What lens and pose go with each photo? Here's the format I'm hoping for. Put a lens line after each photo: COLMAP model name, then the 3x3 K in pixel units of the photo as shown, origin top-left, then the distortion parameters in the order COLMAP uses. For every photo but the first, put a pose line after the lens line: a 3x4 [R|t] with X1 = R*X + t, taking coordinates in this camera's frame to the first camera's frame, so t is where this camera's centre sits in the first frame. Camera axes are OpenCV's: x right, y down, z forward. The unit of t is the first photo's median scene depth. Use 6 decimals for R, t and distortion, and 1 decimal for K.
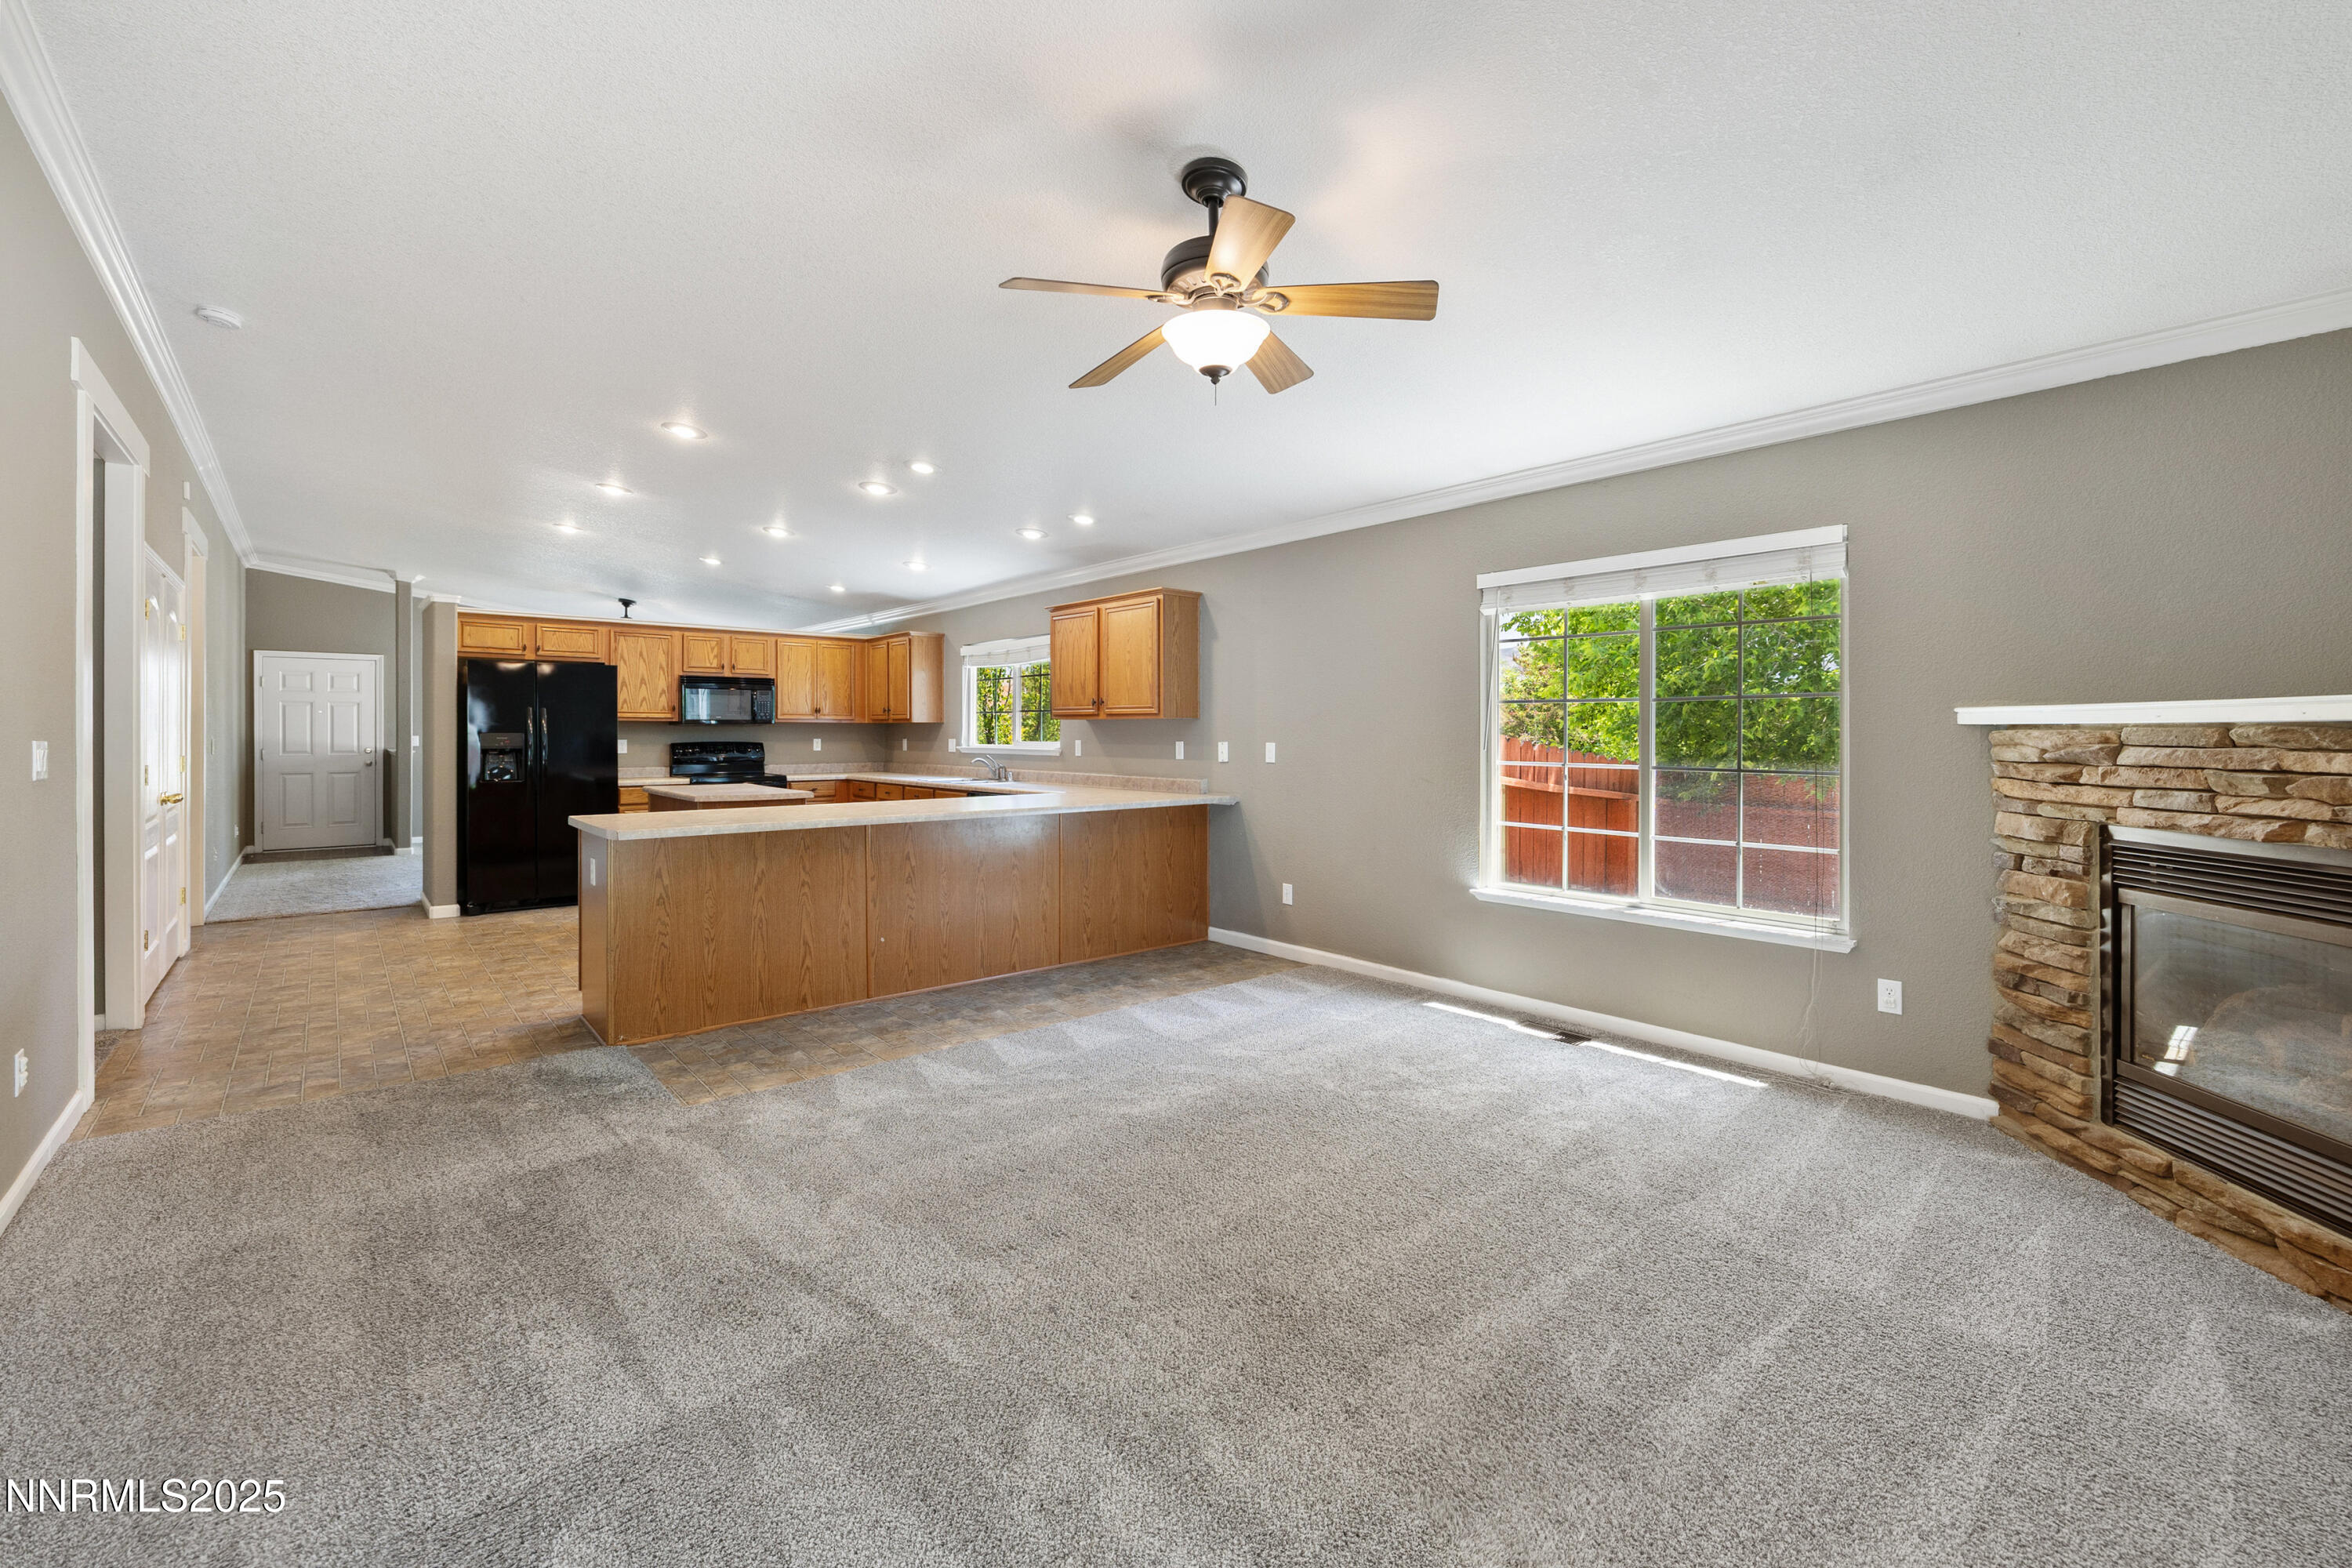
lens RADIAL K [[988.4, 0, 1175.9], [0, 988.4, 738.9], [0, 0, 1]] dist [-0.000764, 0.000522]
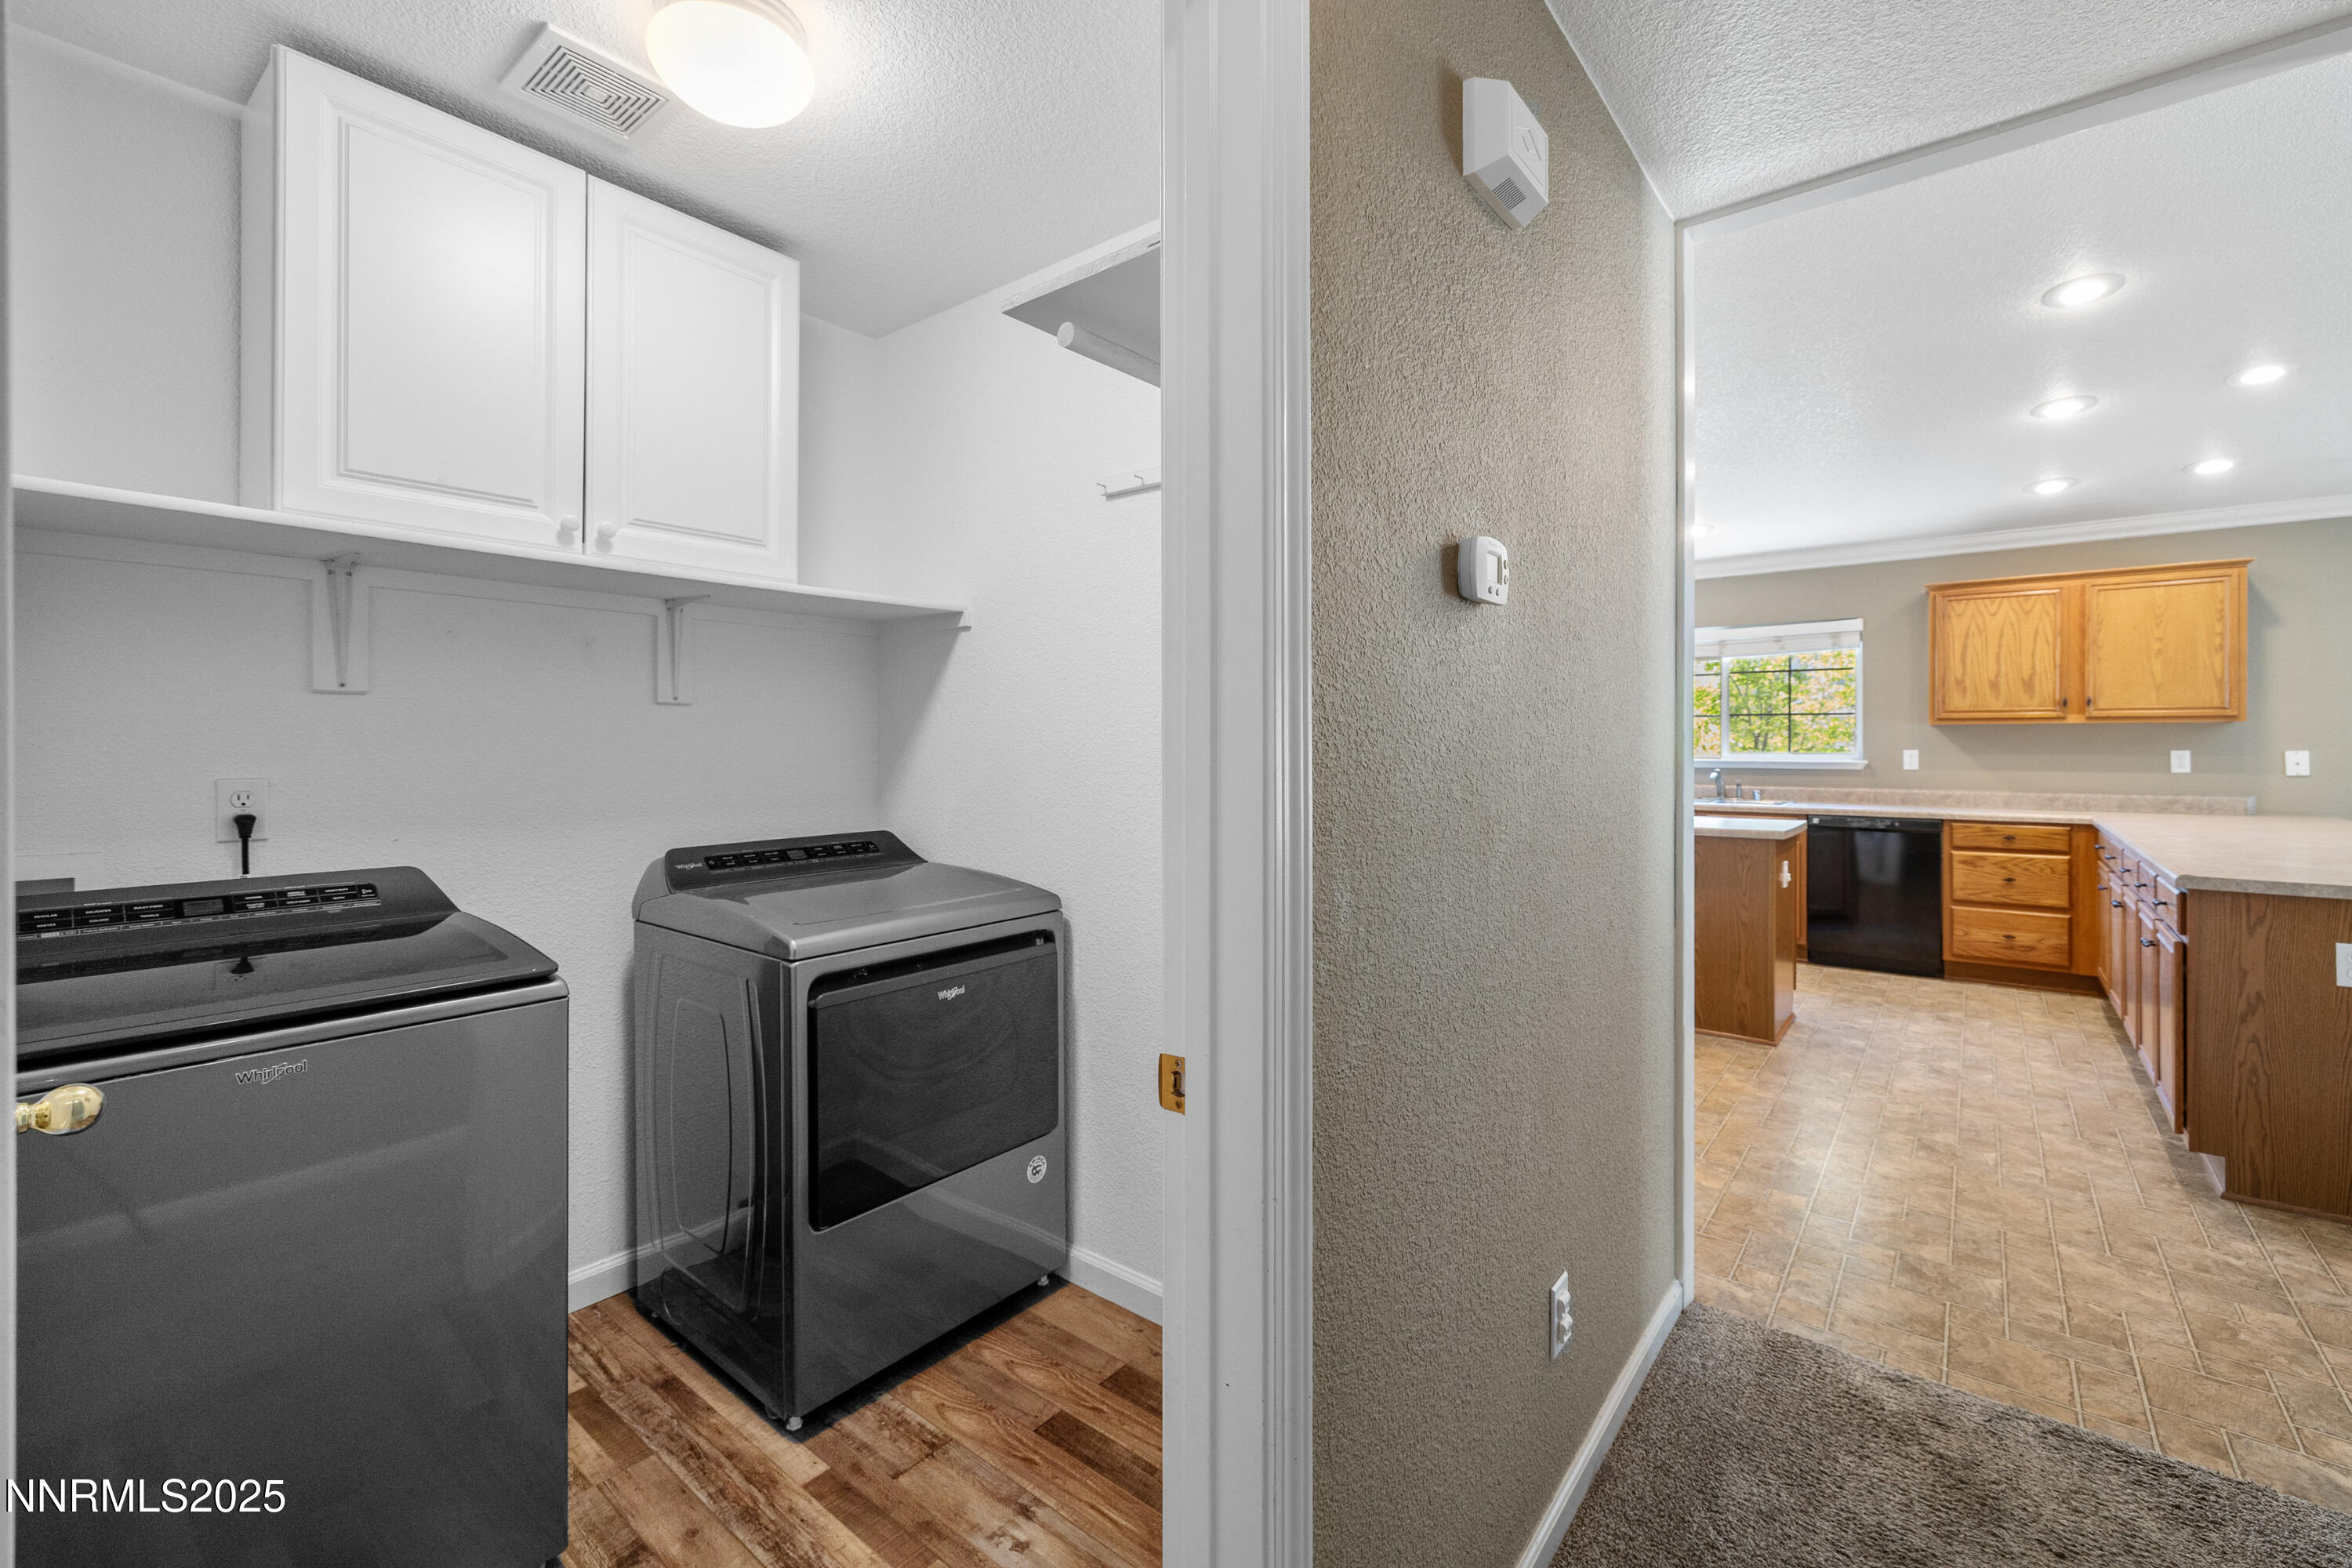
lens RADIAL K [[988.4, 0, 1175.9], [0, 988.4, 738.9], [0, 0, 1]] dist [-0.000764, 0.000522]
pose [[0.983034, -0.004175, 0.183376, -1.007447], [0.006536, 0.999903, -0.012272, -0.002284], [-0.183307, 0.013263, 0.982966, 0.377741]]
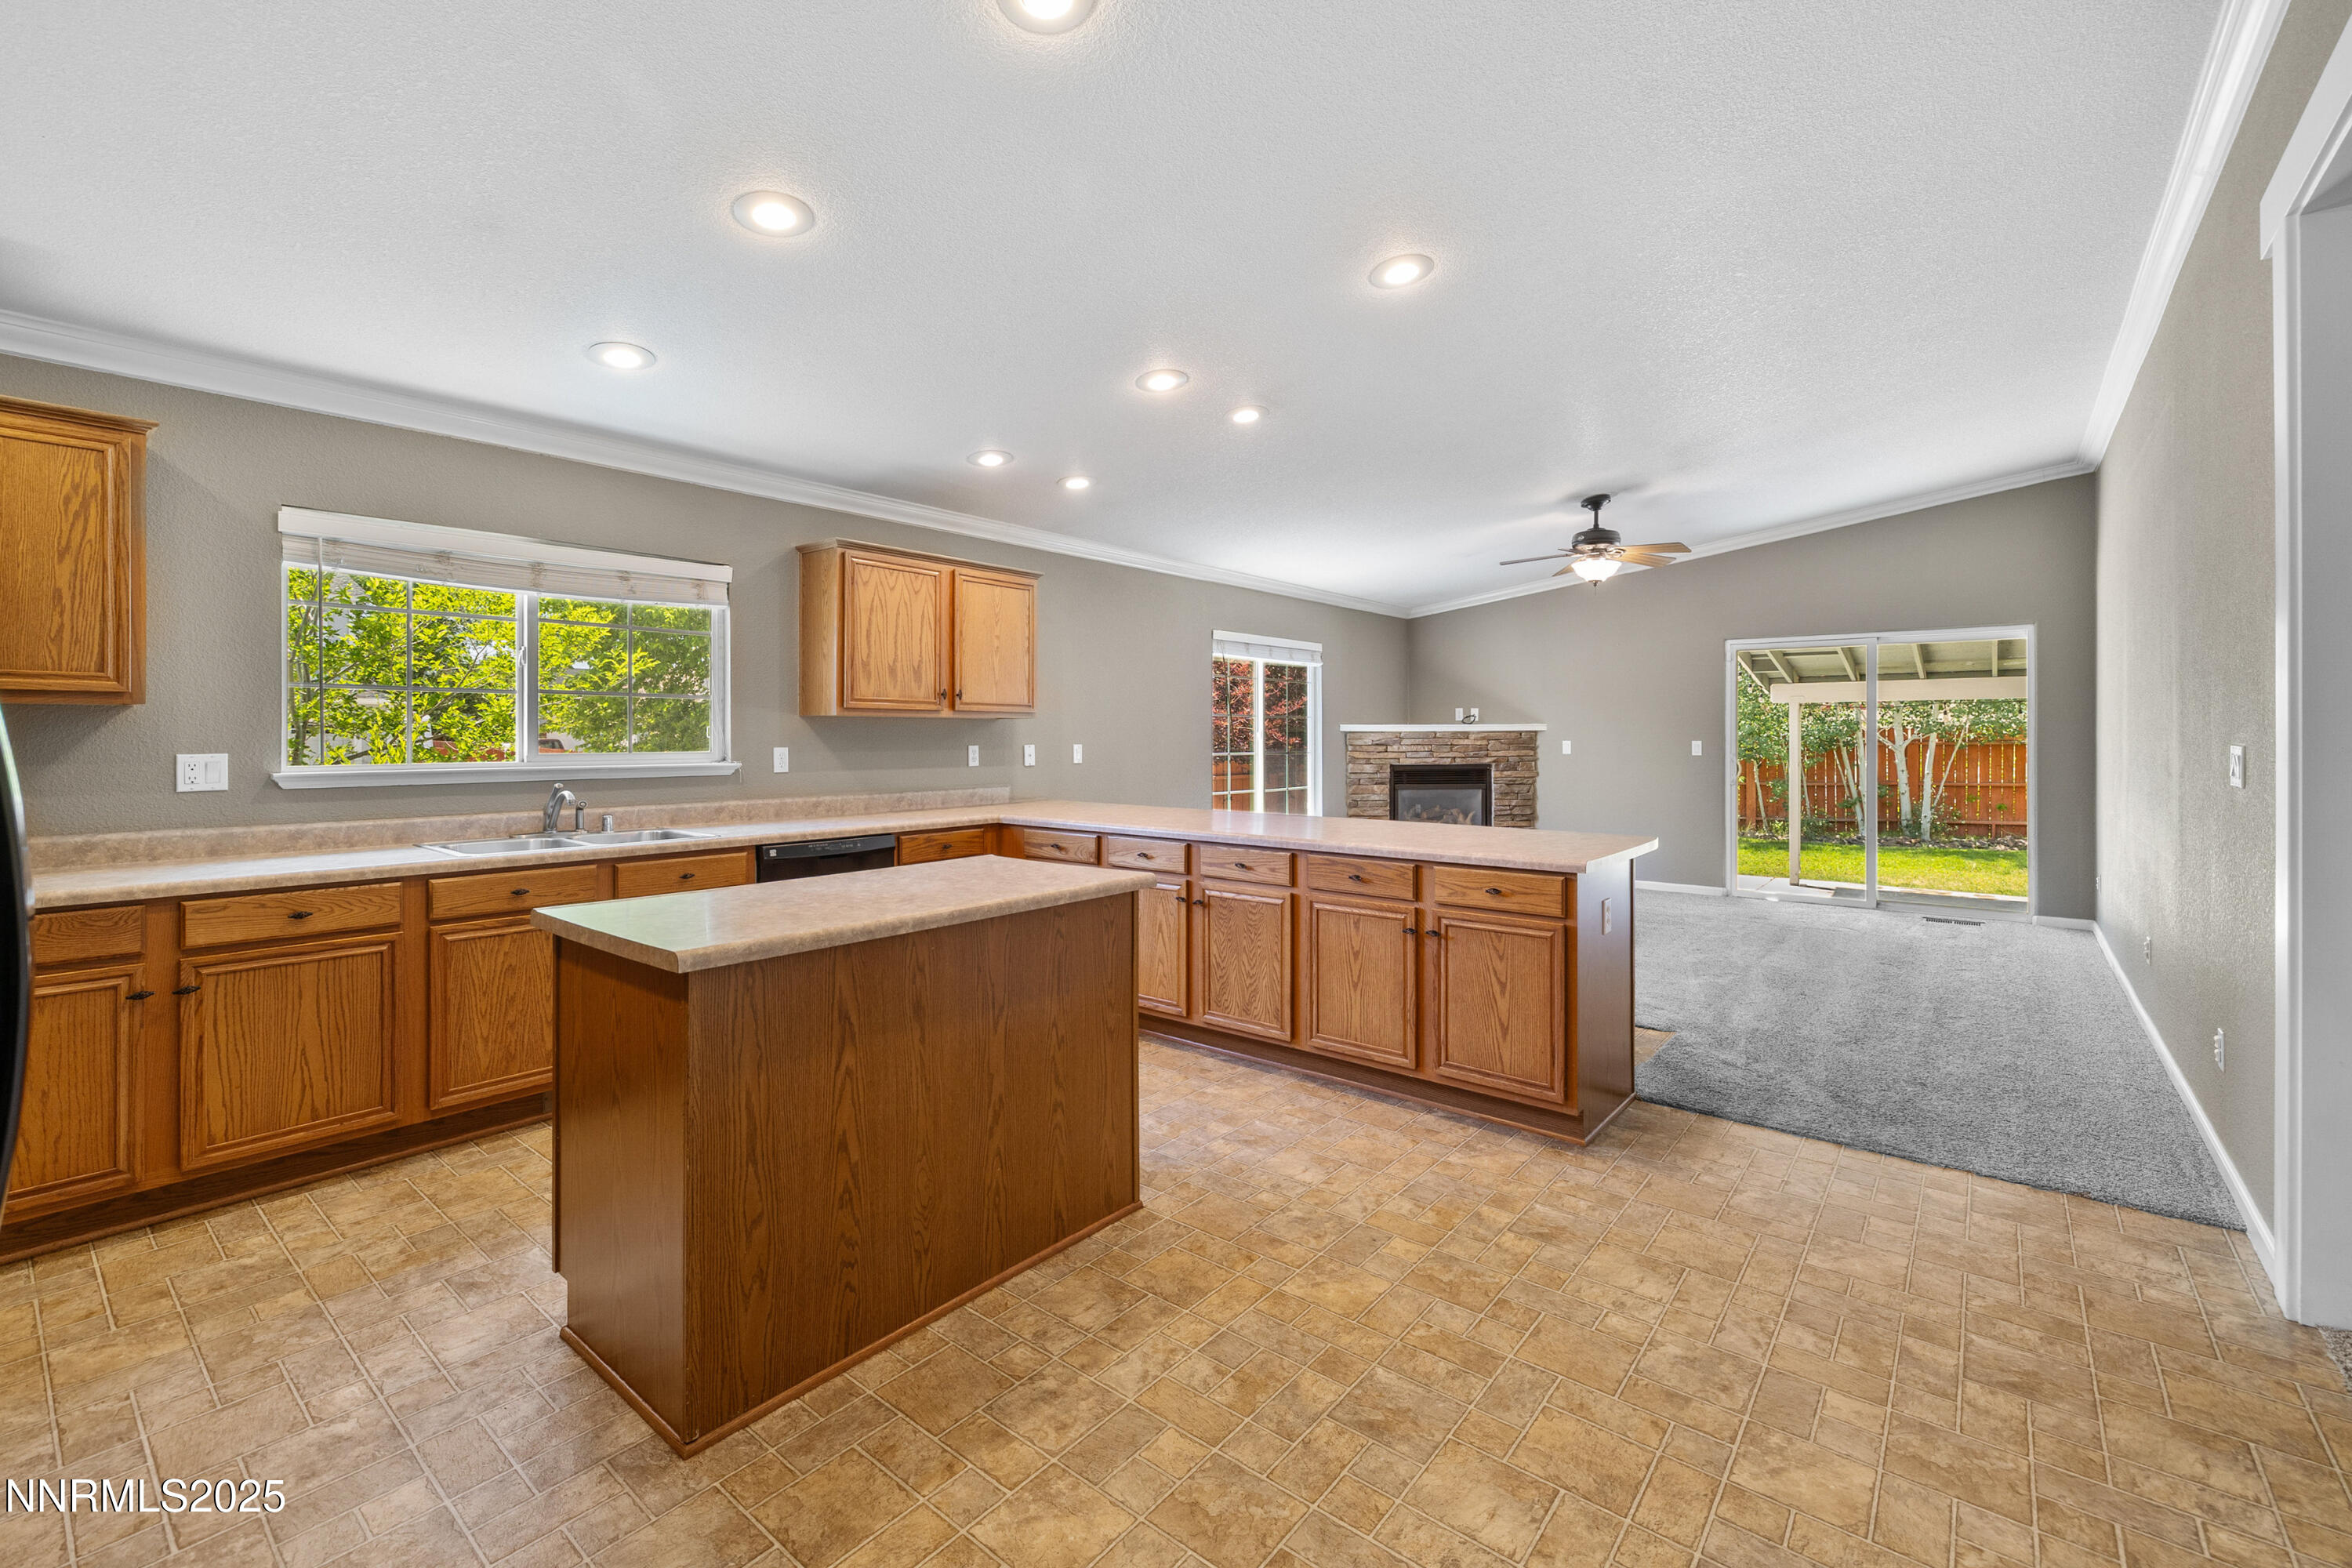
lens RADIAL K [[988.4, 0, 1175.9], [0, 988.4, 738.9], [0, 0, 1]] dist [-0.000764, 0.000522]
pose [[-0.176692, -0.004718, 0.984255, -0.912832], [0.006918, 0.999958, 0.006035, -0.007205], [-0.984242, 0.007875, -0.176652, 1.037203]]
